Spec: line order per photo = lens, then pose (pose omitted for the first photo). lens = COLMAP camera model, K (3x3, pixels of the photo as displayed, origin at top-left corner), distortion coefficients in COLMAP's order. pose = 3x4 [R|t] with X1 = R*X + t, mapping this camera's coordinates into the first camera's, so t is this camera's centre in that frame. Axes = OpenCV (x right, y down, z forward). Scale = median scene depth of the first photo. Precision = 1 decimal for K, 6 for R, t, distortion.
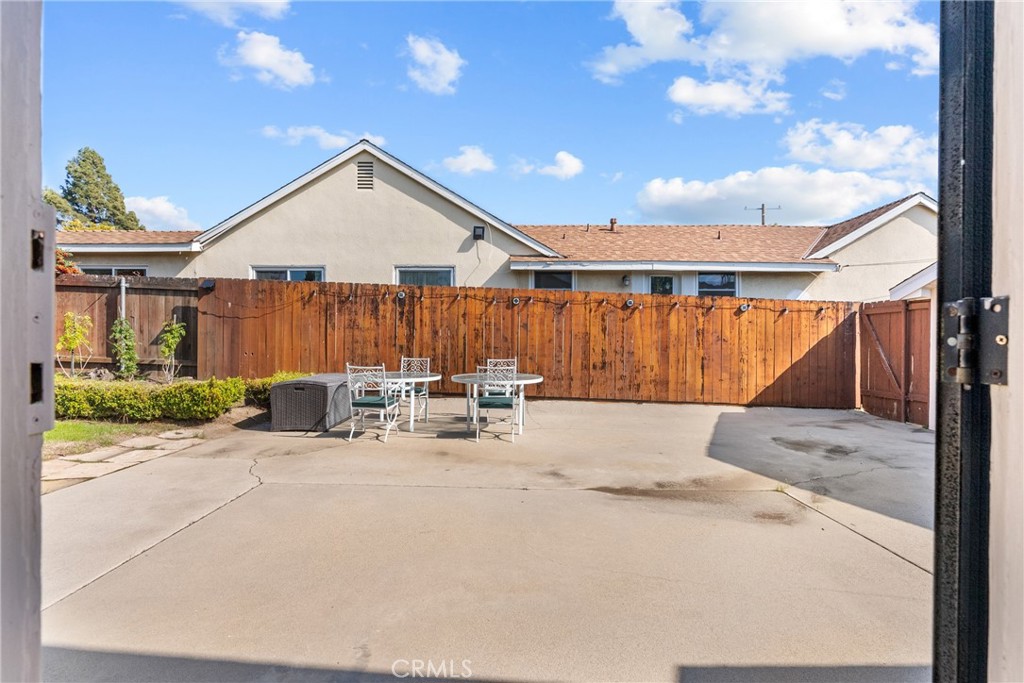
lens RADIAL K [[465.8, 0, 514.7], [0, 465.8, 346.1], [0, 0, 1]] dist [-0.011463, 0.005403]
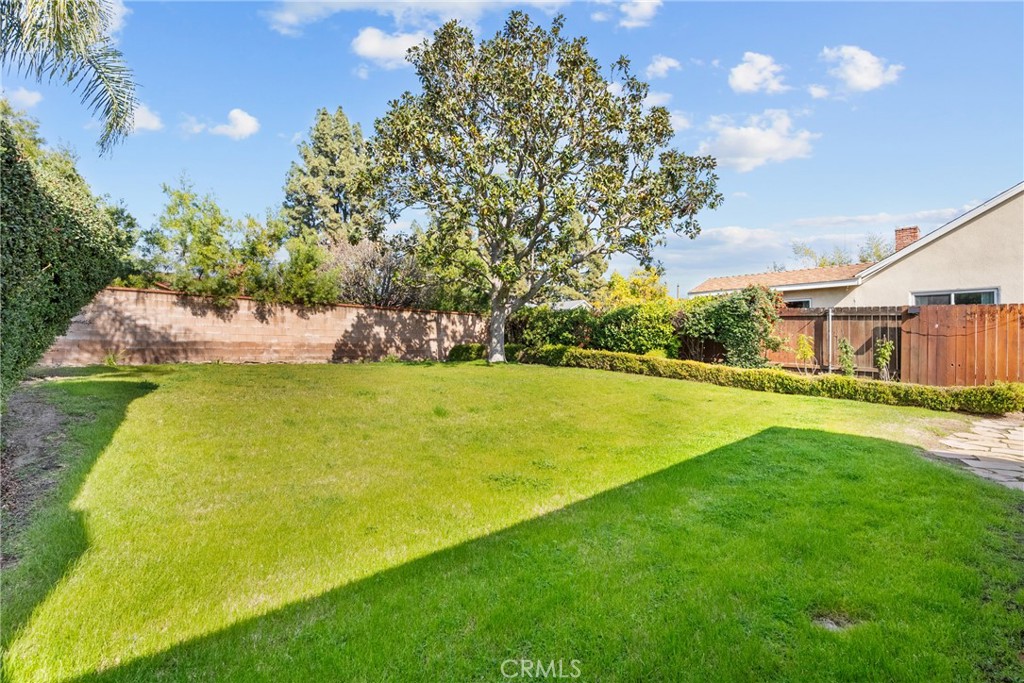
lens RADIAL K [[465.8, 0, 514.4], [0, 465.8, 342.6], [0, 0, 1]] dist [-0.011463, 0.005403]
pose [[0.697572, -0.004092, -0.716503, -0.506694], [-0.014200, 0.999708, -0.019535, -0.002301], [0.716374, 0.023802, 0.697311, -0.694029]]
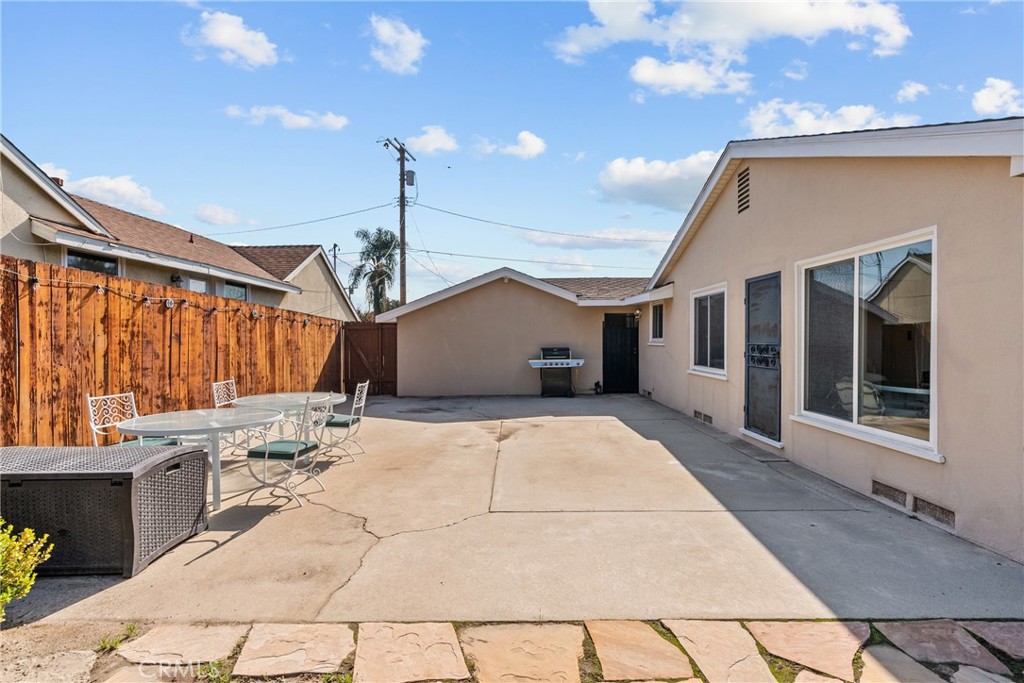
lens RADIAL K [[465.8, 0, 516.9], [0, 465.8, 341.5], [0, 0, 1]] dist [-0.011463, 0.005403]
pose [[-0.007530, -0.010544, 0.999916, -0.727820], [0.011359, 0.999879, 0.010629, -0.037945], [-0.999907, 0.011438, -0.007410, 0.456695]]
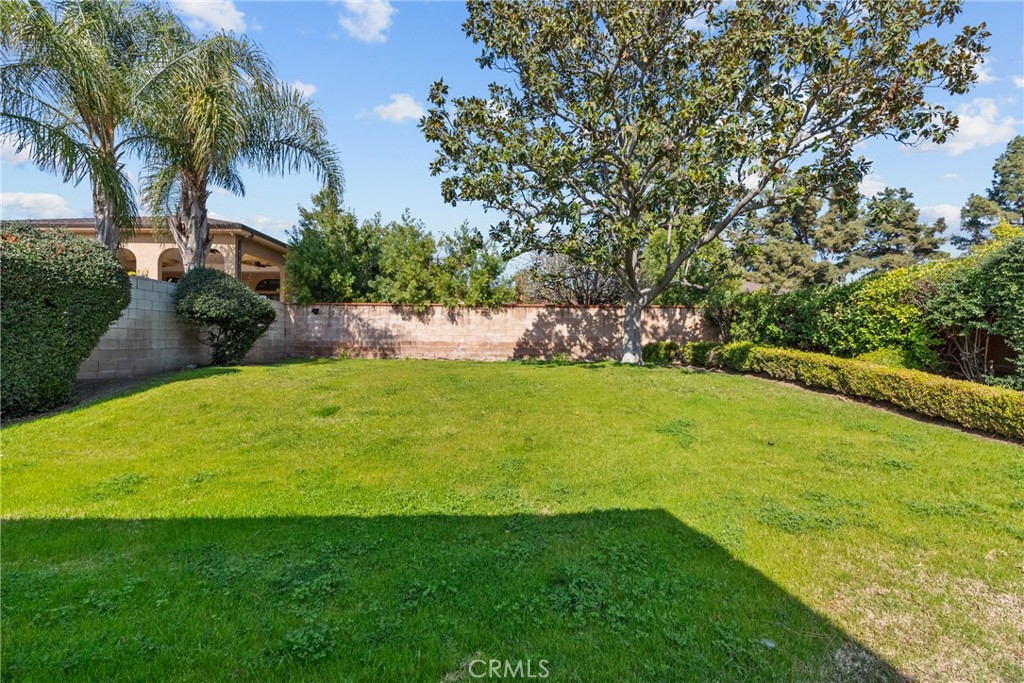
lens RADIAL K [[465.8, 0, 516.2], [0, 465.8, 335.7], [0, 0, 1]] dist [-0.011463, 0.005403]
pose [[0.007022, -0.018954, -0.999796, -0.388578], [-0.016697, 0.999679, -0.019069, -0.014489], [0.999836, 0.016828, 0.006703, 0.066850]]
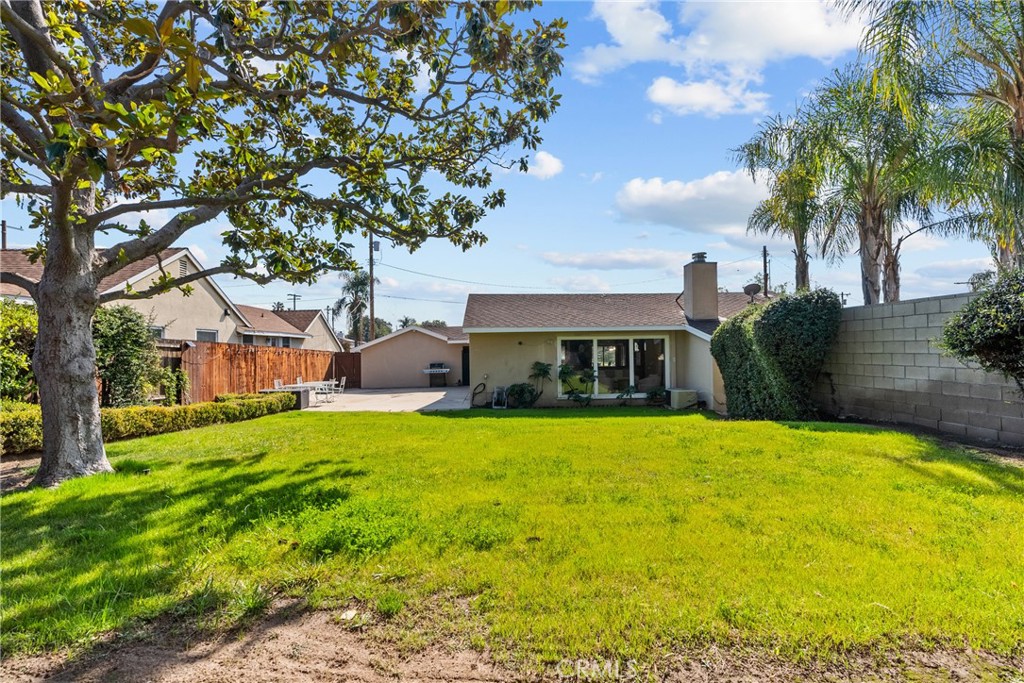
lens RADIAL K [[465.8, 0, 518.9], [0, 465.8, 337.3], [0, 0, 1]] dist [-0.011463, 0.005403]
pose [[-0.046657, 0.021662, 0.998676, -2.281967], [0.025653, 0.999461, -0.020481, -0.094036], [-0.998582, 0.024663, -0.047187, -0.048907]]
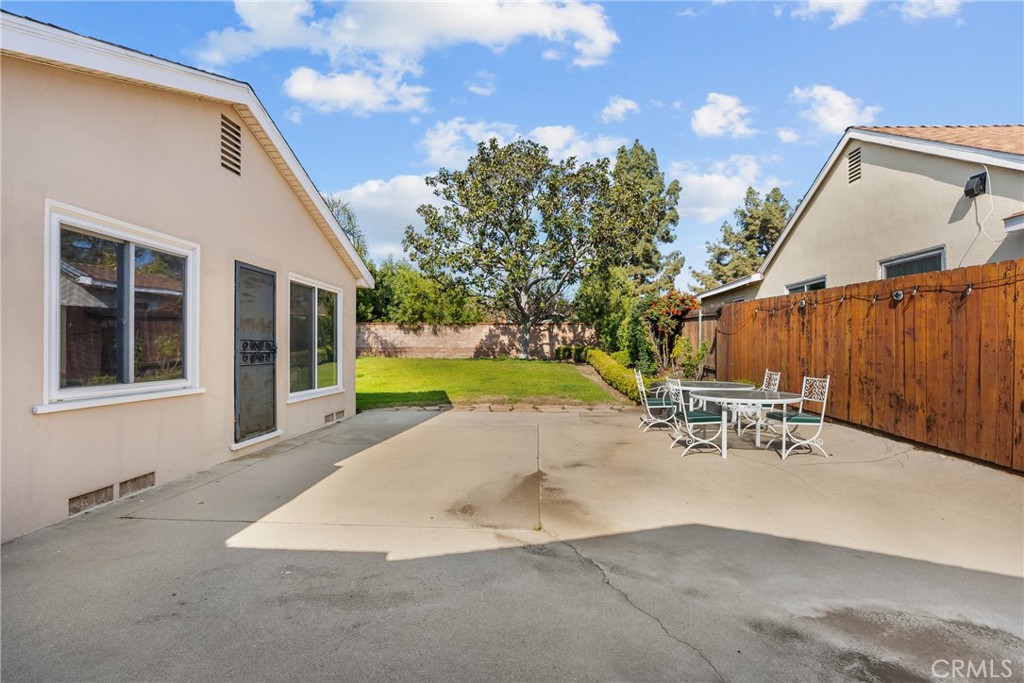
lens RADIAL K [[465.8, 0, 516.4], [0, 465.8, 349.0], [0, 0, 1]] dist [-0.011463, 0.005403]
pose [[-0.043770, -0.002782, -0.999038, 0.692540], [-0.013432, 0.999907, -0.002196, -0.010660], [0.998951, 0.013323, -0.043803, 0.477373]]
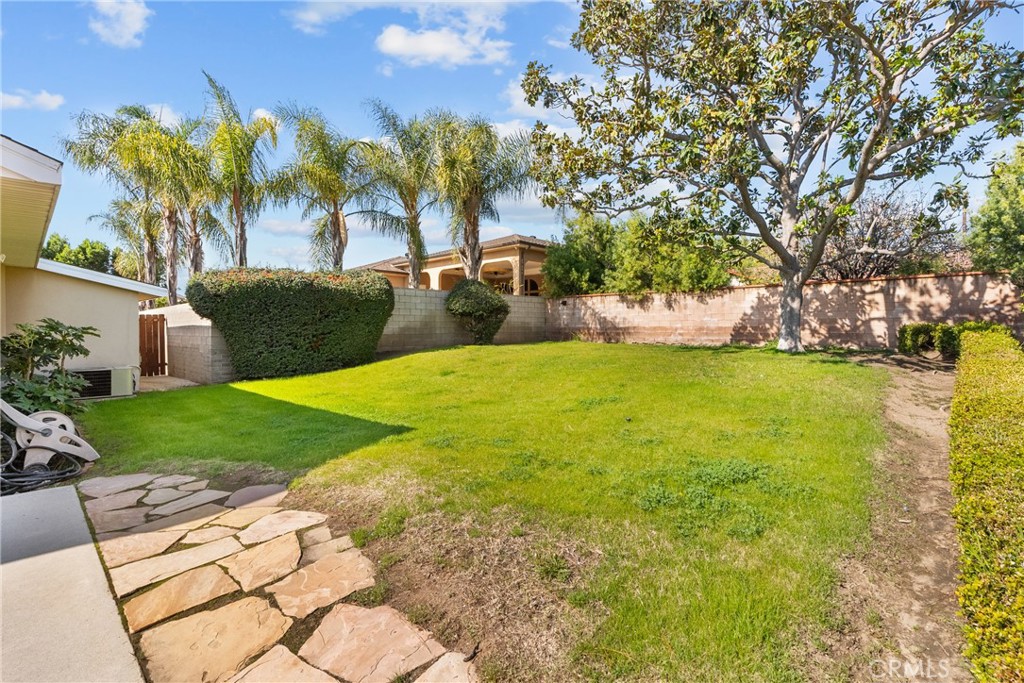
lens RADIAL K [[465.8, 0, 522.2], [0, 465.8, 326.1], [0, 0, 1]] dist [-0.011463, 0.005403]
pose [[-0.680101, -0.004362, -0.733105, -0.418222], [-0.007549, 0.999971, 0.001053, -0.022531], [0.733080, 0.006250, -0.680114, 0.712548]]
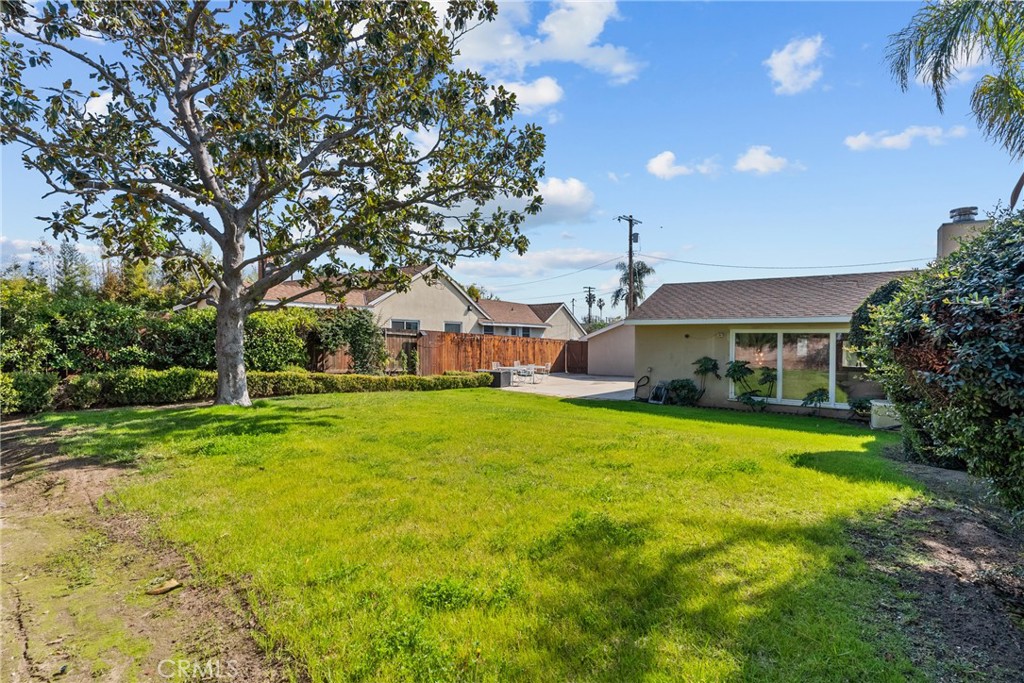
lens RADIAL K [[465.8, 0, 514.5], [0, 465.8, 337.9], [0, 0, 1]] dist [-0.011463, 0.005403]
pose [[0.577793, -0.000390, 0.816183, -2.204057], [0.006283, 0.999972, -0.003970, -0.098845], [-0.816159, 0.007422, 0.577779, -0.633896]]
